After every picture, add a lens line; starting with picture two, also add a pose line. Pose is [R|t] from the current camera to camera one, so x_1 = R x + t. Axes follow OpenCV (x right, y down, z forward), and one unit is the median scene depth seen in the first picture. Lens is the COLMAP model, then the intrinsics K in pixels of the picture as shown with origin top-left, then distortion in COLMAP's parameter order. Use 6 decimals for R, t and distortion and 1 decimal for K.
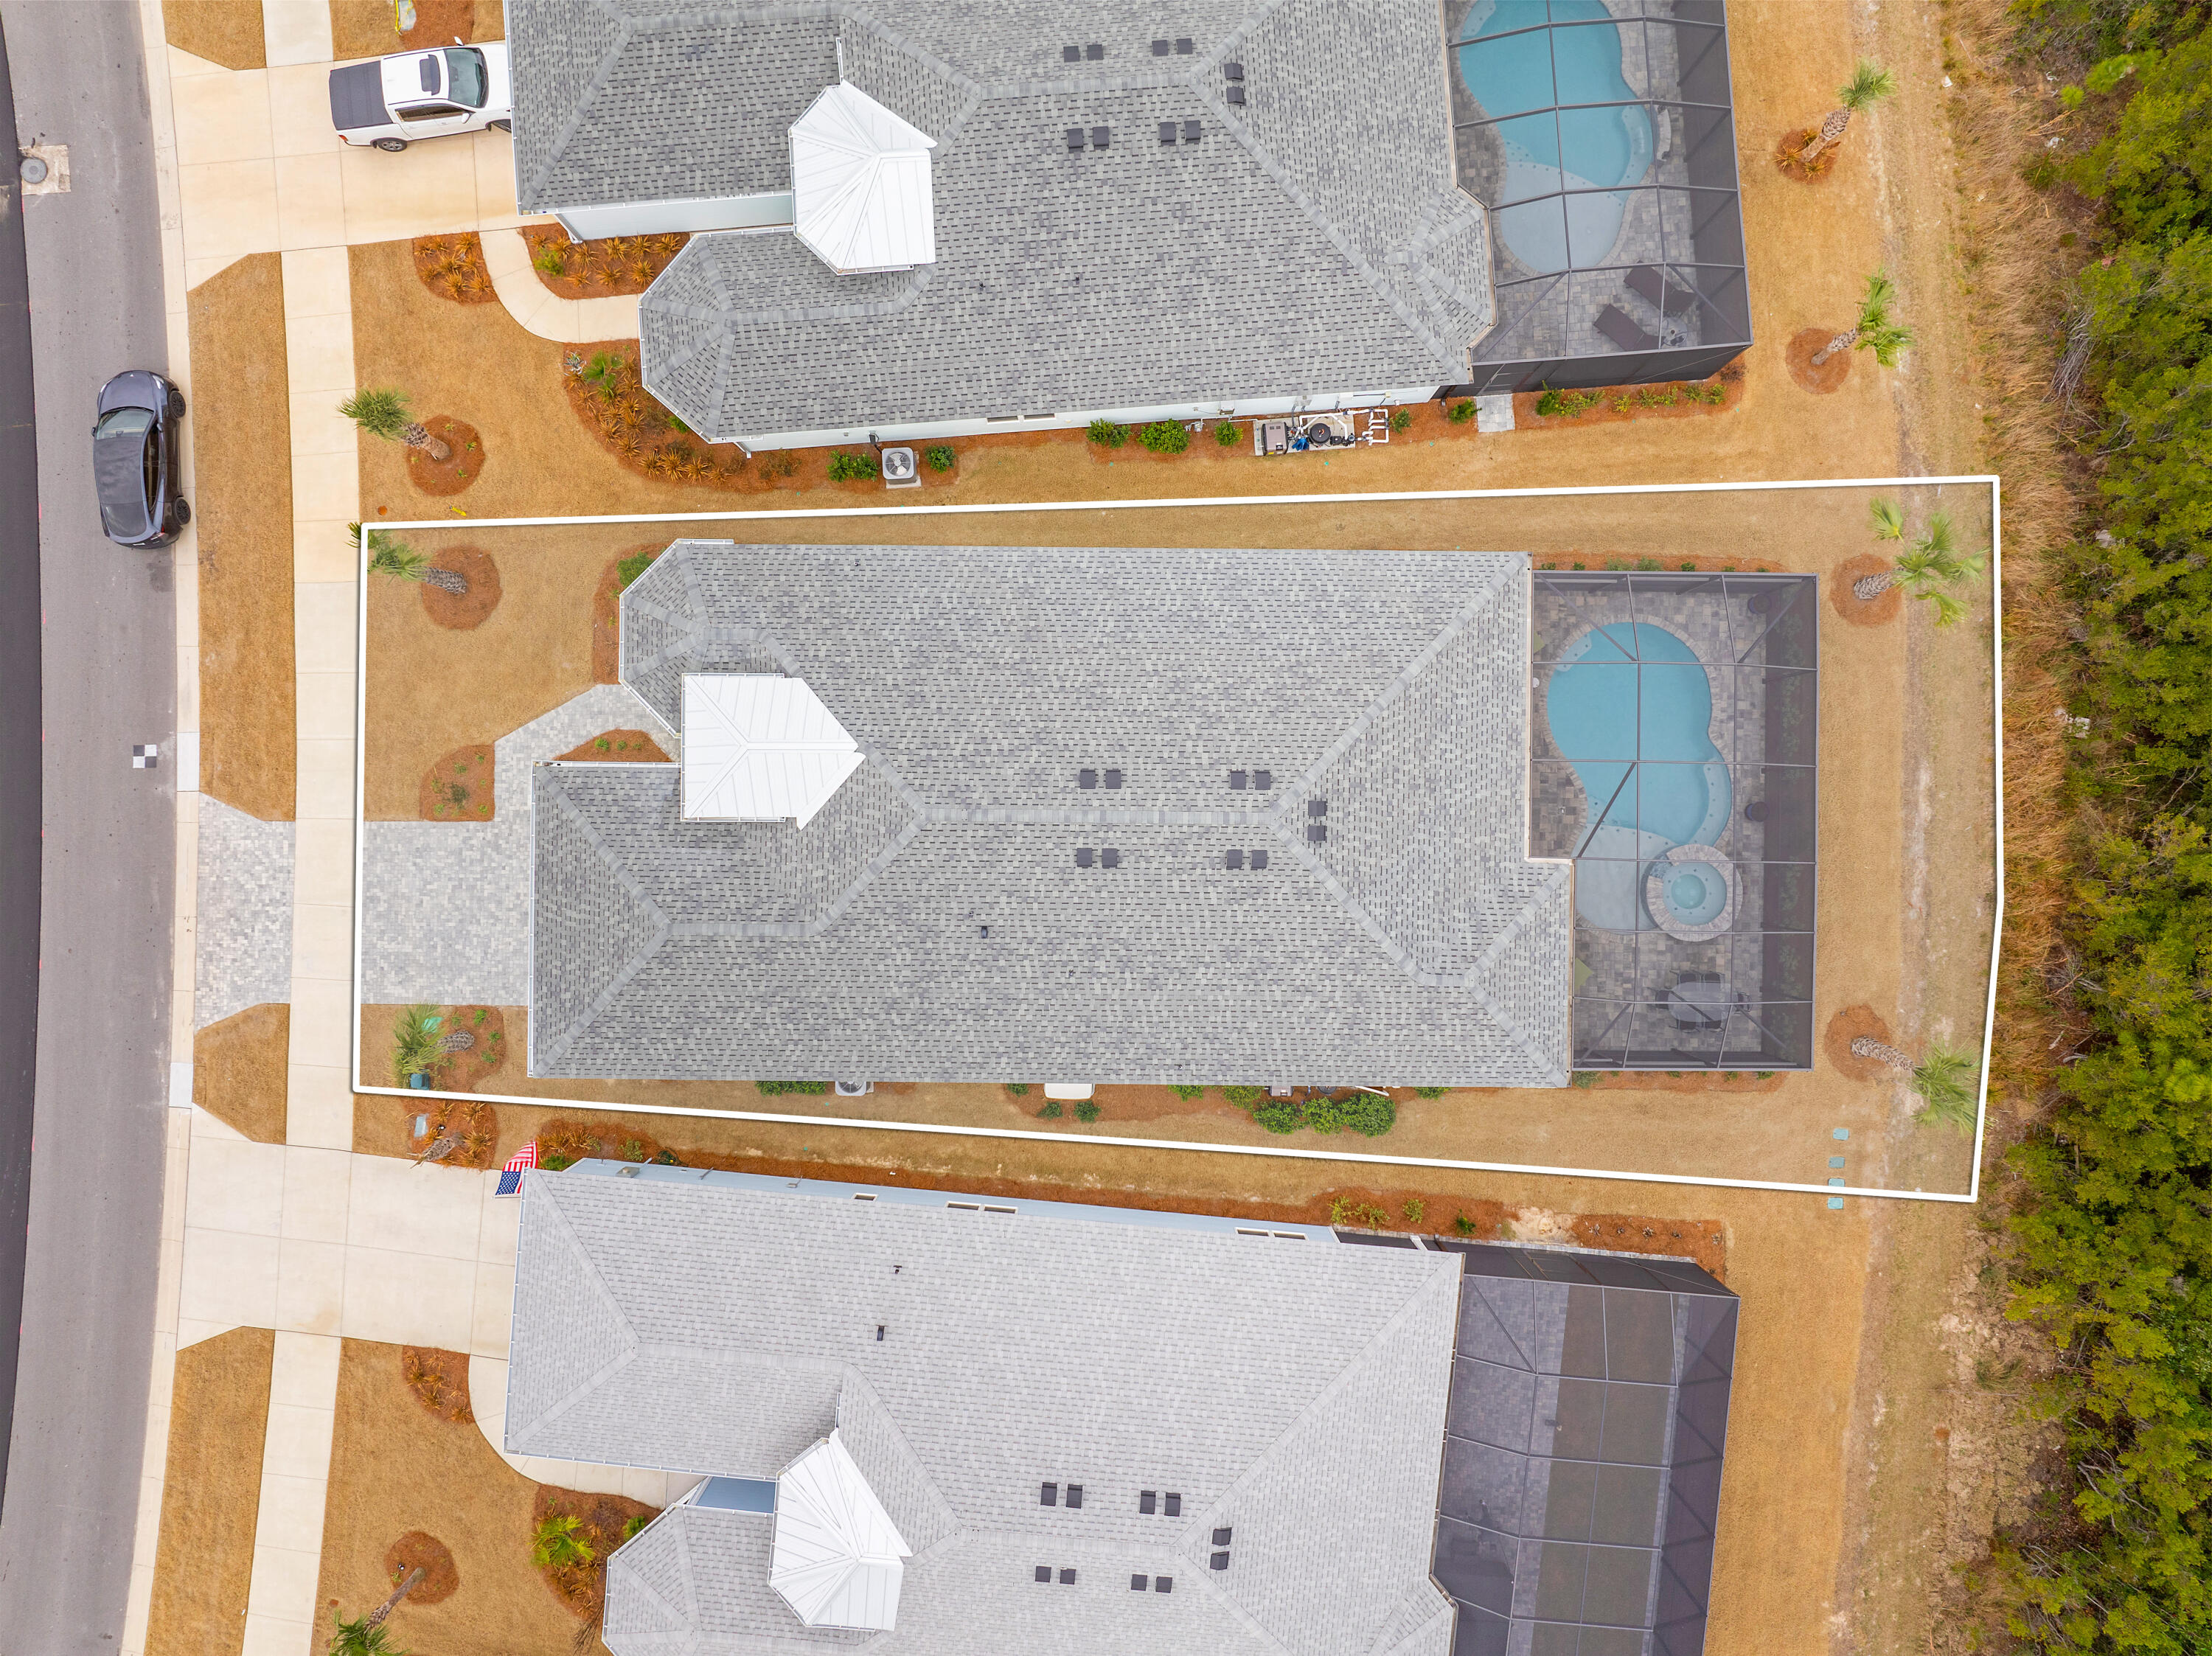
lens RADIAL K [[1575.5, 0, 1109.4], [0, 1575.5, 826.1], [0, 0, 1]] dist [-0.045595, 0.010520]
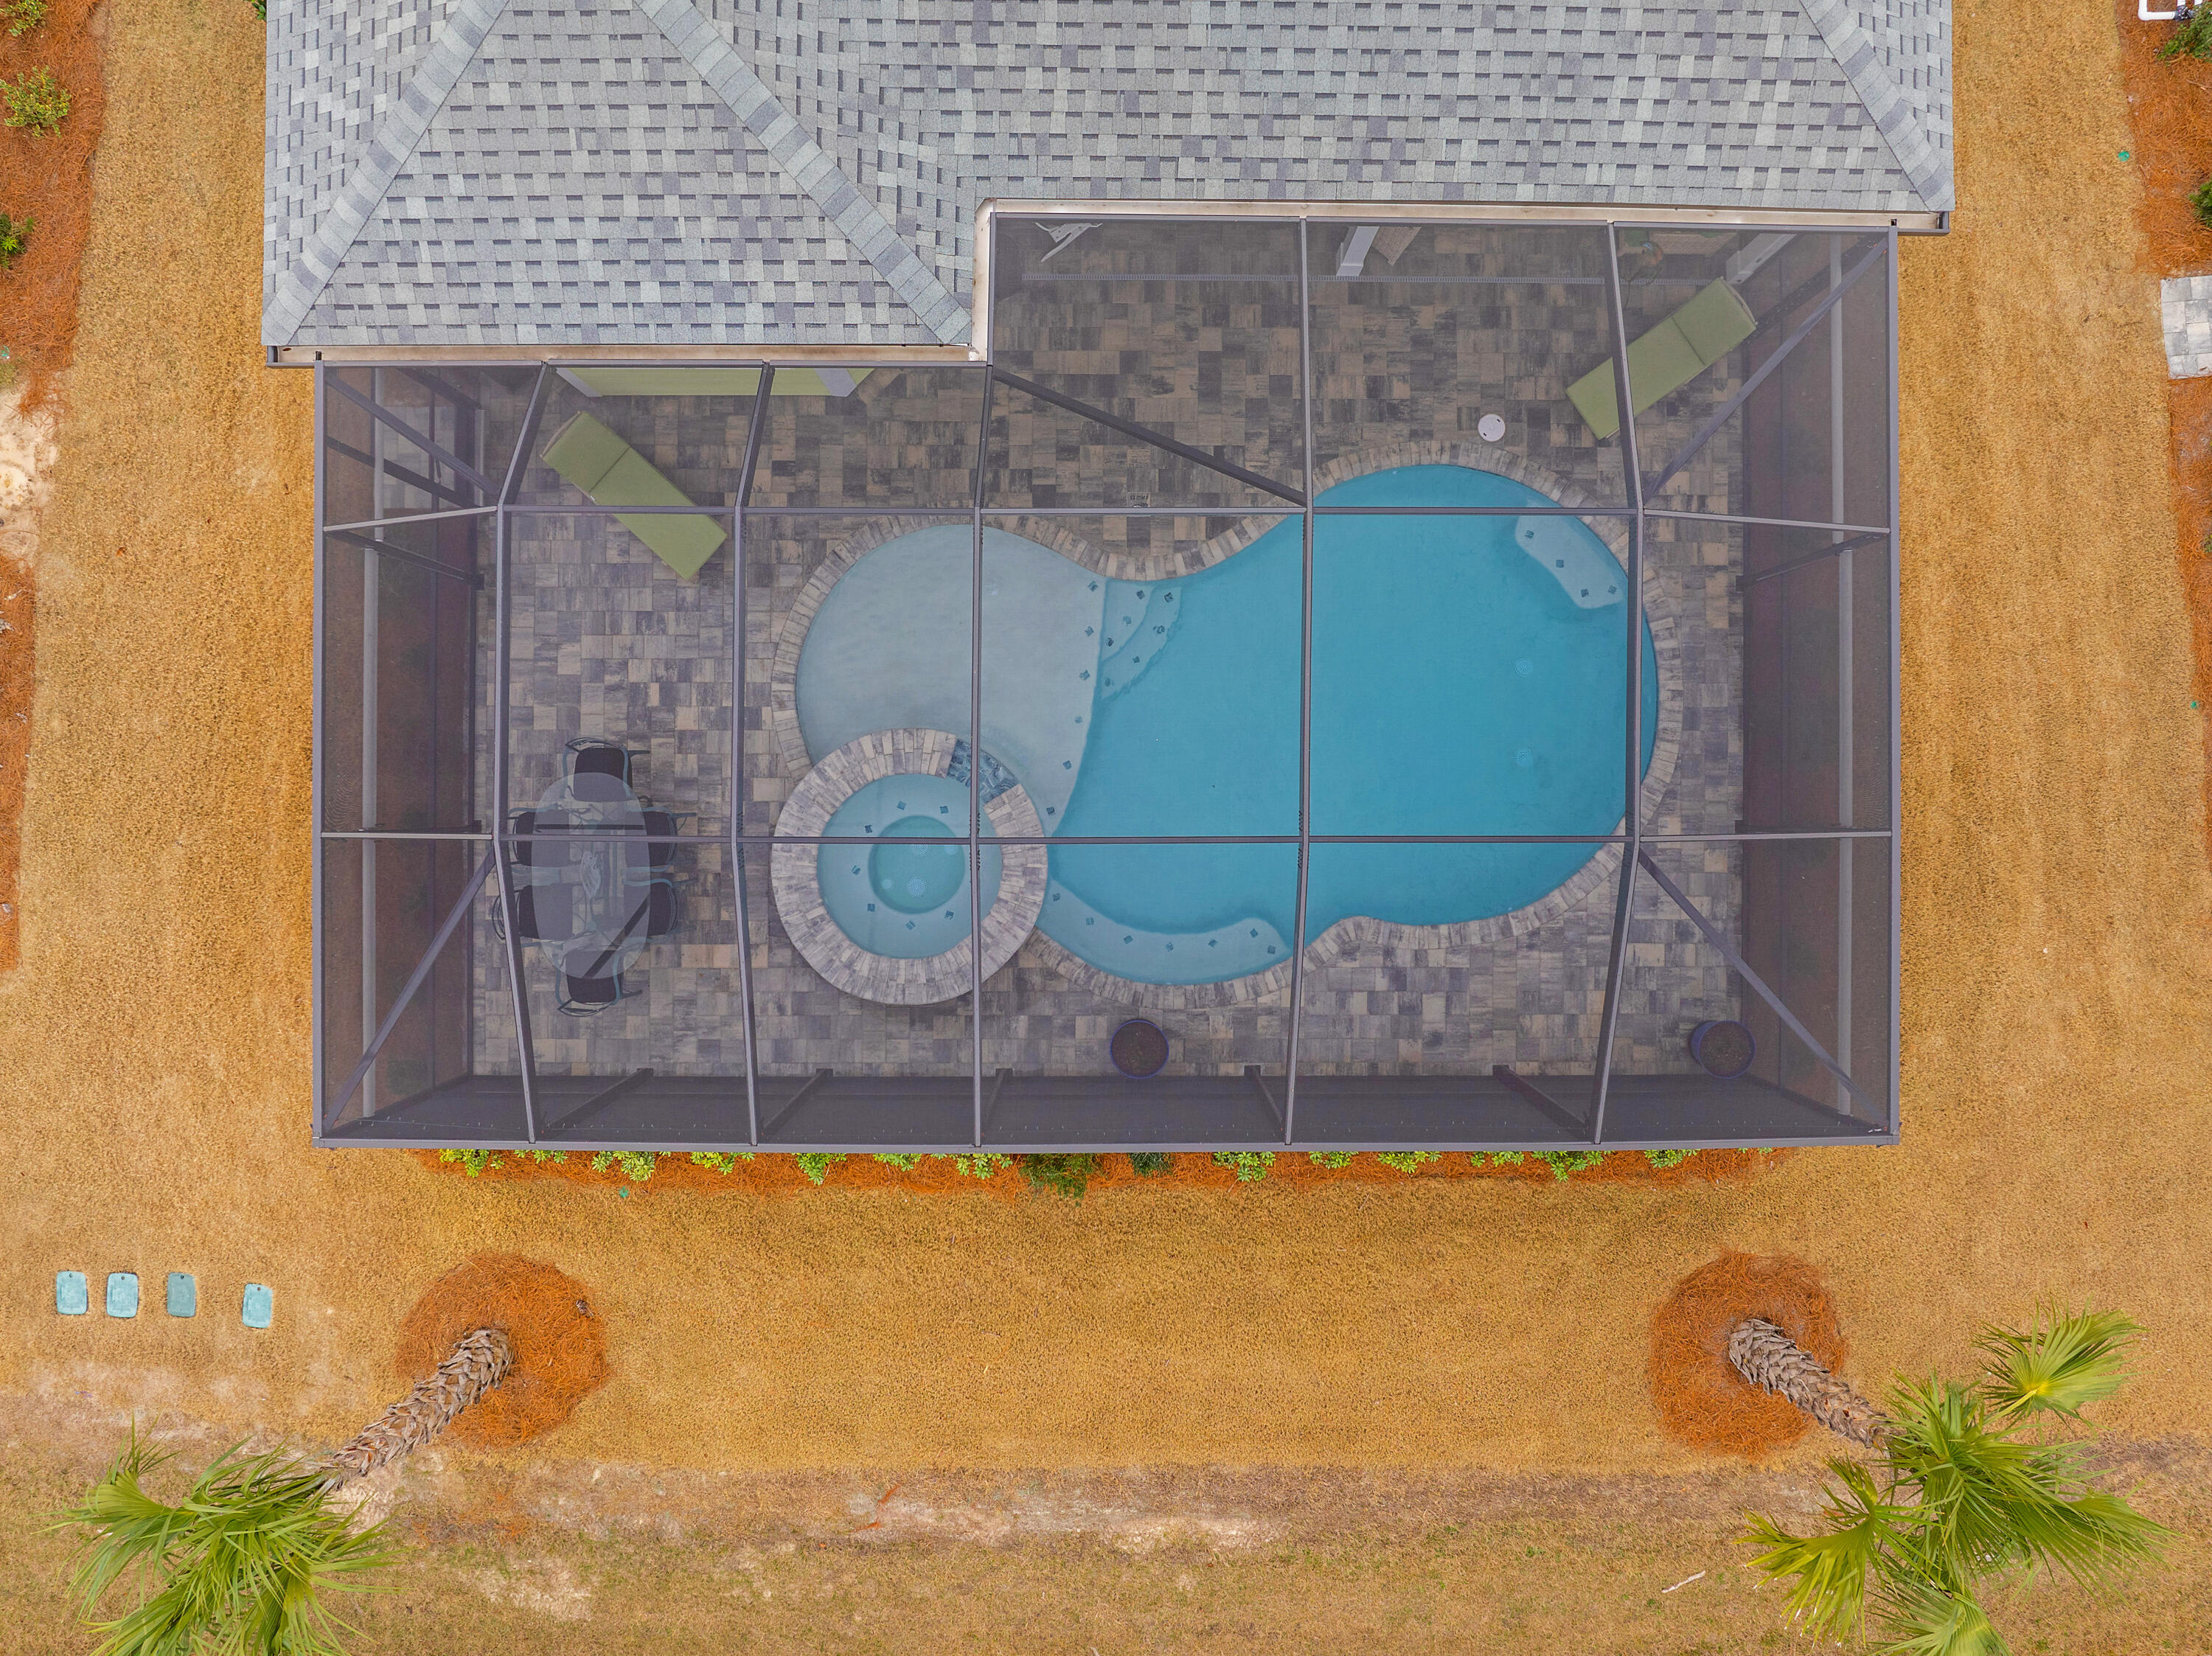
lens RADIAL K [[1575.5, 0, 1103.8], [0, 1575.5, 824.8], [0, 0, 1]] dist [-0.045595, 0.010520]
pose [[0.009523, 0.999951, -0.002535, 0.361833], [-0.999943, 0.009511, -0.004776, 0.000249], [-0.004752, 0.002581, 0.999985, 0.637332]]
